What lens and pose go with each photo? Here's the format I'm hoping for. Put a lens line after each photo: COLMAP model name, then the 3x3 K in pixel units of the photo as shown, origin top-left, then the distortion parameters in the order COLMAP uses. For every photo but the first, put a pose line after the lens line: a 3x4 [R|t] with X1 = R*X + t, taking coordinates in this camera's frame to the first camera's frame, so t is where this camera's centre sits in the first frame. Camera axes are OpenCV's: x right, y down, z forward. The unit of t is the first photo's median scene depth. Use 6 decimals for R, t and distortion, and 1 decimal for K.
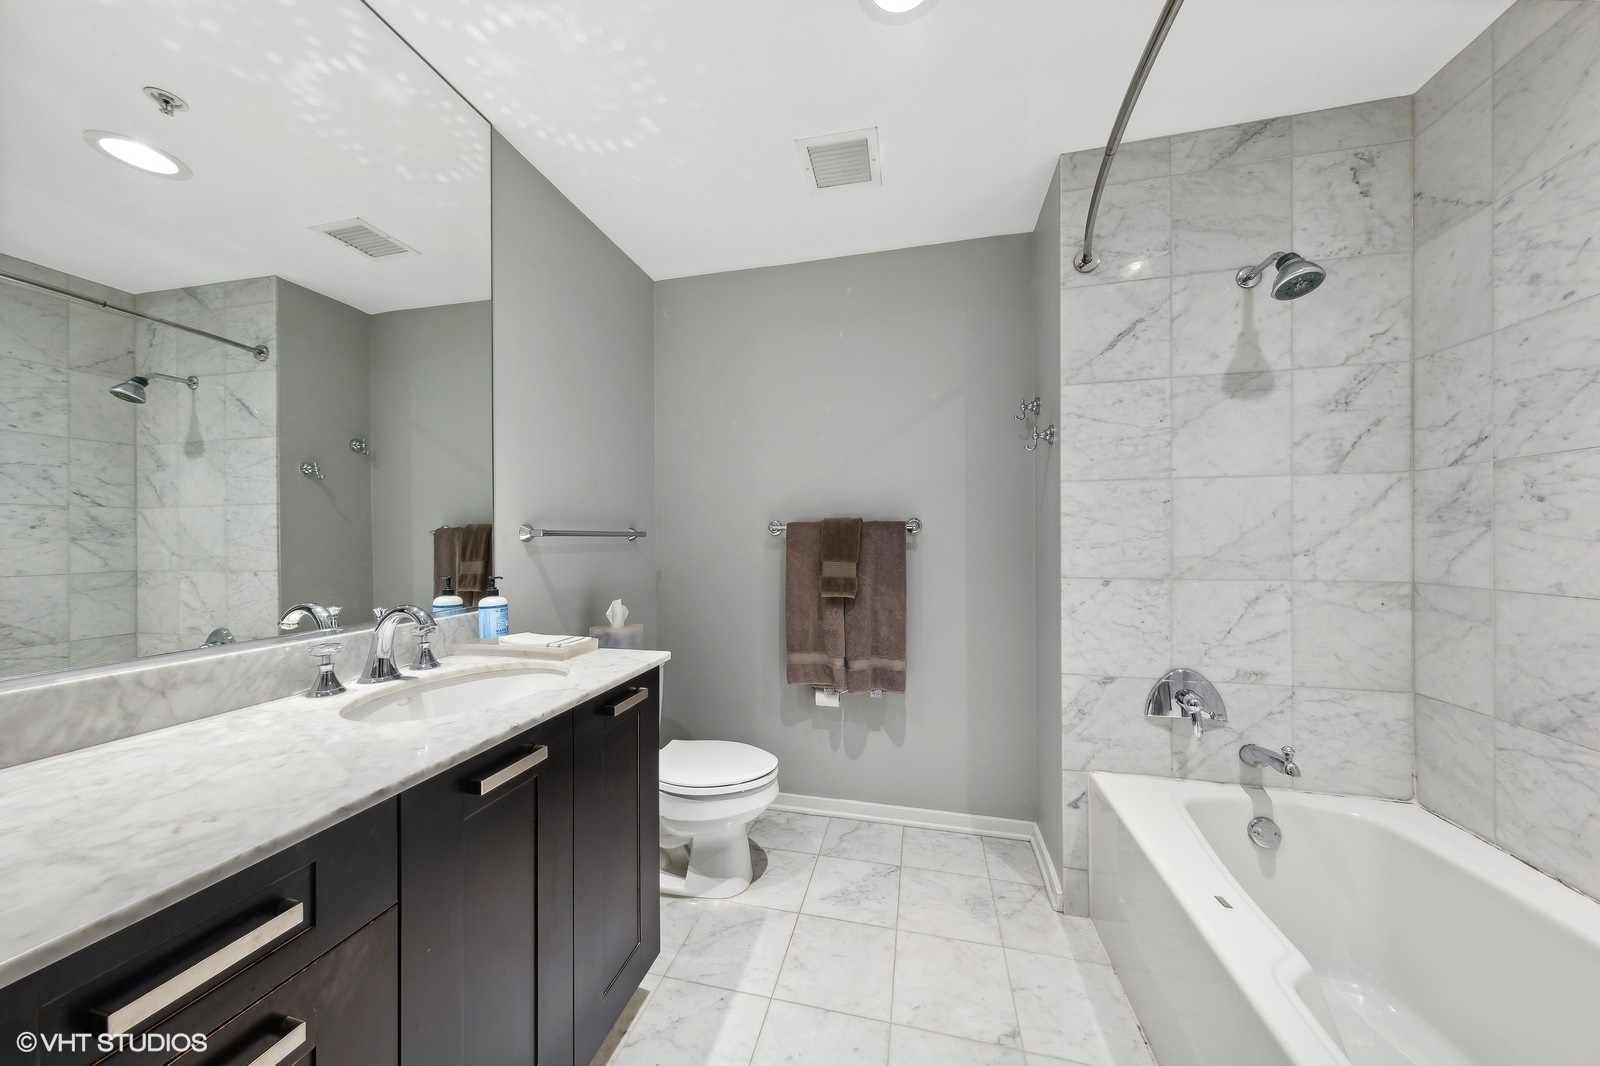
lens RADIAL K [[507.9, 0, 808.5], [0, 507.9, 540.1], [0, 0, 1]] dist [0.001942, 0.000097]
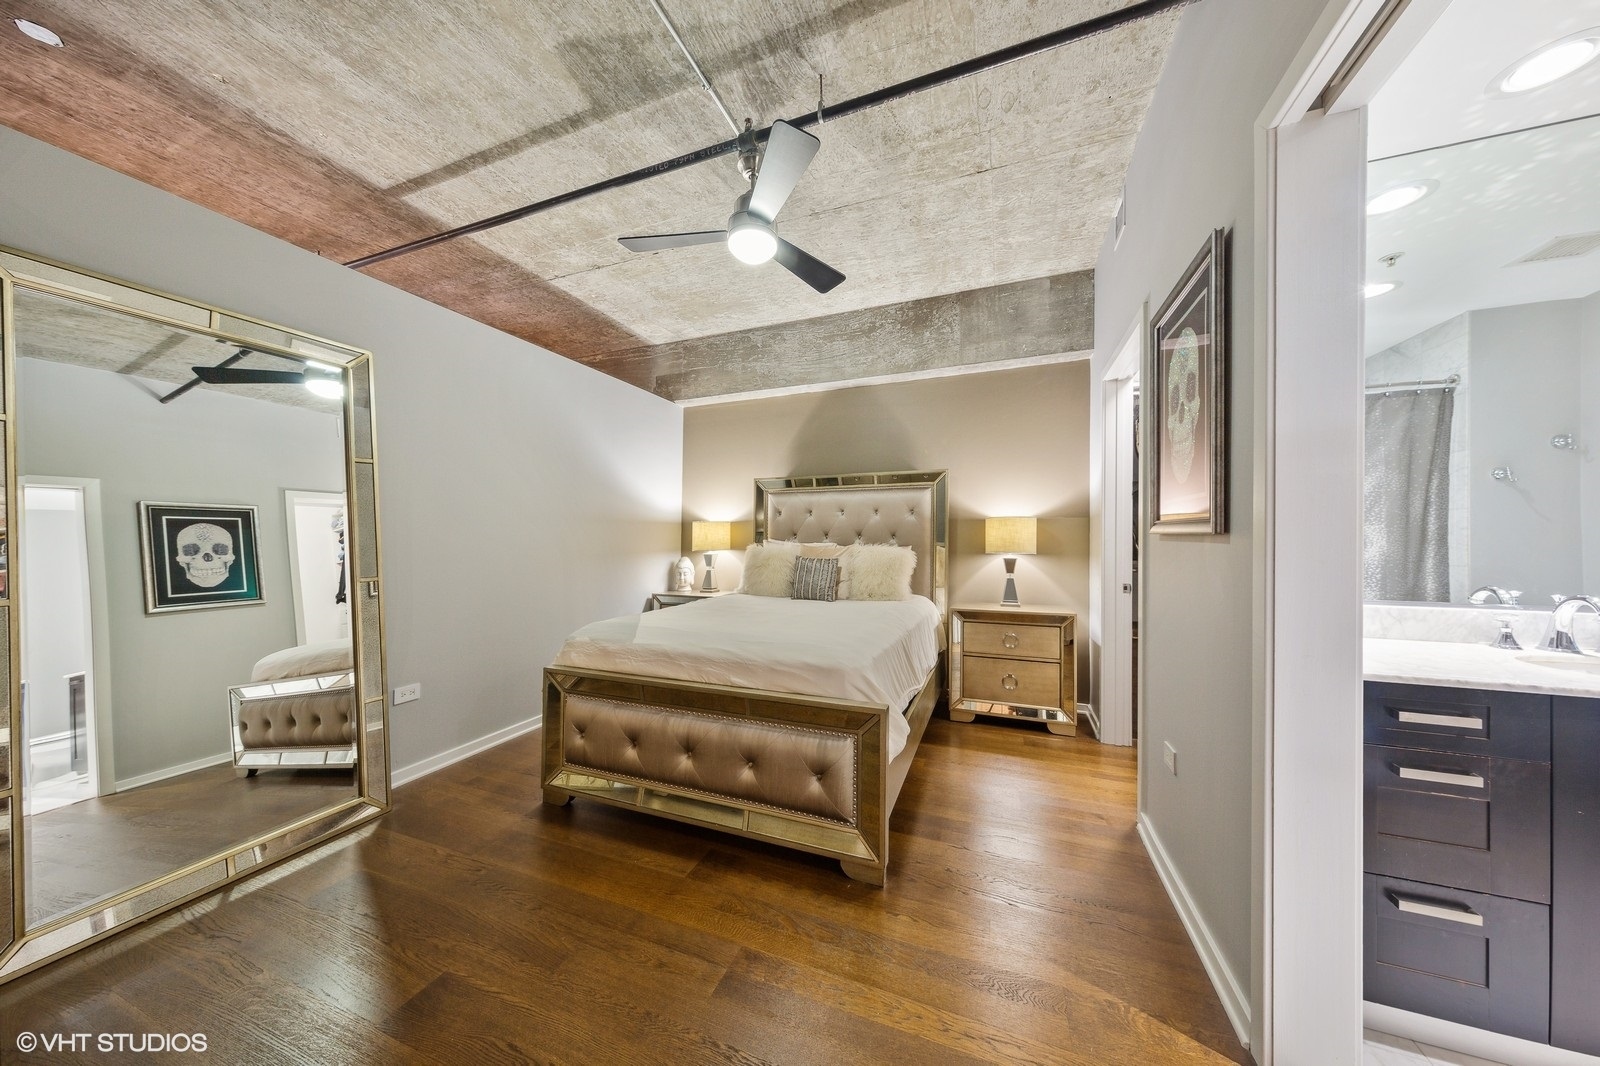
lens RADIAL K [[507.9, 0, 808.5], [0, 507.9, 540.1], [0, 0, 1]] dist [0.001942, 0.000097]
pose [[-0.146928, 0.008587, -0.989110, 0.703980], [0.001727, 0.999963, 0.008425, -0.019128], [0.989146, -0.000471, -0.146937, -0.679374]]
